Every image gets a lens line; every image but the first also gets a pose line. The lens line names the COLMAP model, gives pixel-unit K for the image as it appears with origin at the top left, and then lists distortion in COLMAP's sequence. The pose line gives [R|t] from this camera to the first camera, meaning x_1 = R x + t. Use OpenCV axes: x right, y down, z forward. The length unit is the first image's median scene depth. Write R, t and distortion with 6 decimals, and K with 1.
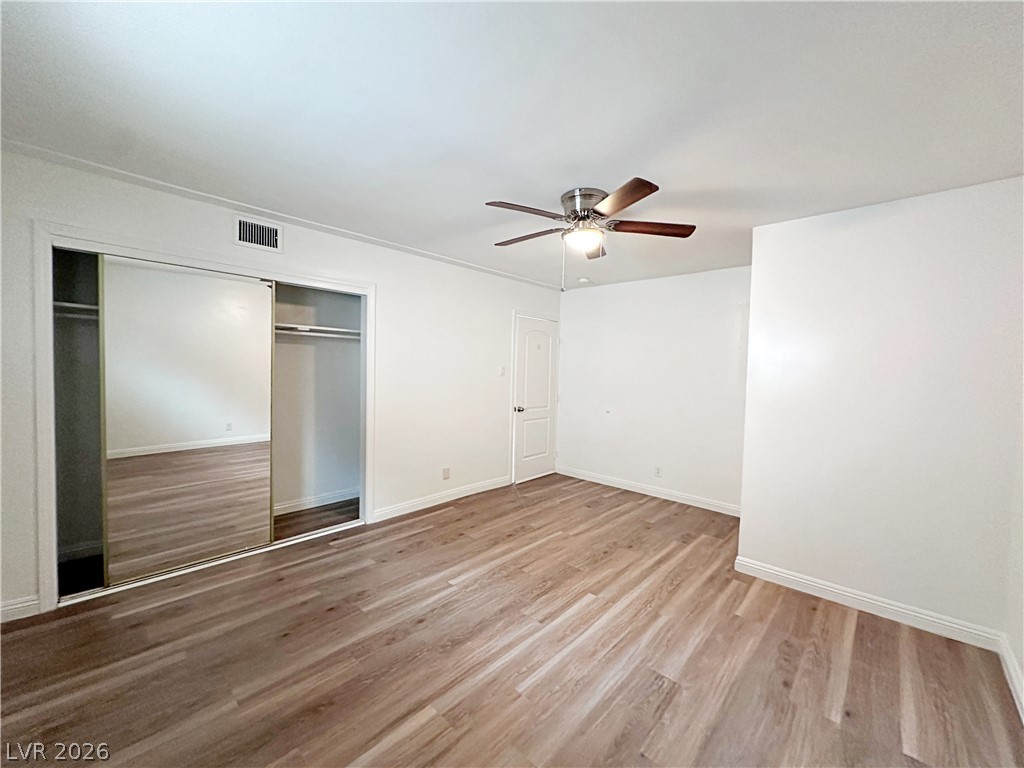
lens RADIAL K [[419.5, 0, 512.0], [0, 419.5, 384.0], [0, 0, 1]] dist [-0.001492, -0.000067]
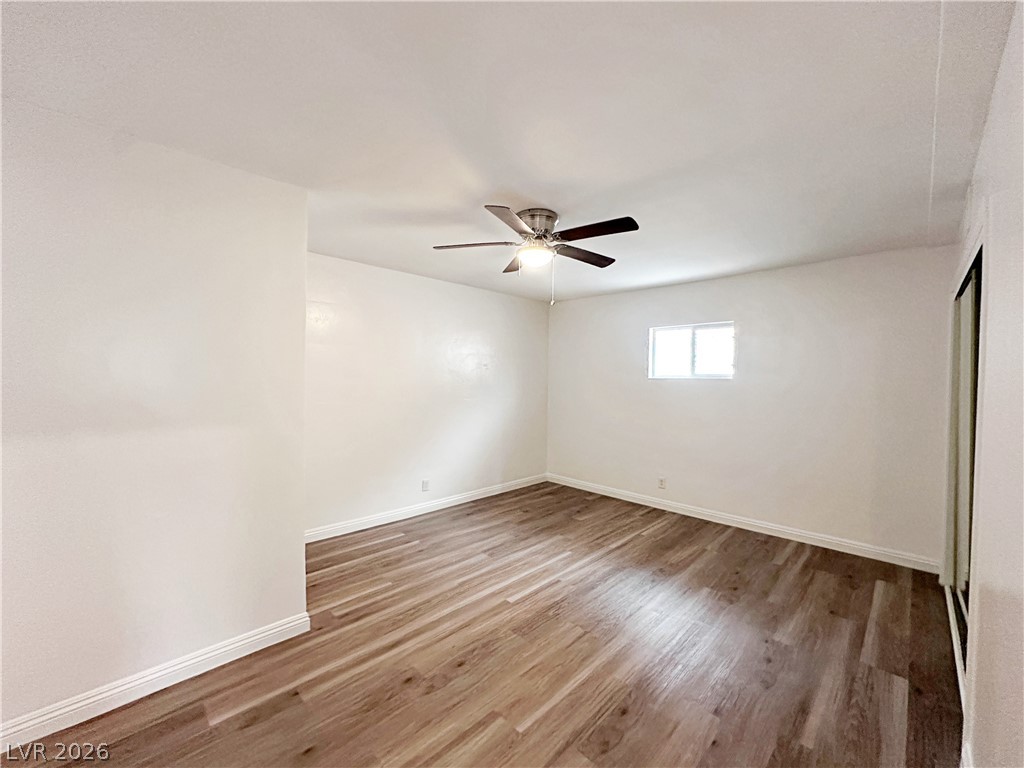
lens RADIAL K [[419.5, 0, 512.0], [0, 419.5, 384.0], [0, 0, 1]] dist [-0.001492, -0.000067]
pose [[-0.998360, -0.046236, 0.033744, 0.182295], [-0.044263, 0.997391, 0.057031, -0.084283], [-0.036293, 0.055444, -0.997802, 2.066179]]
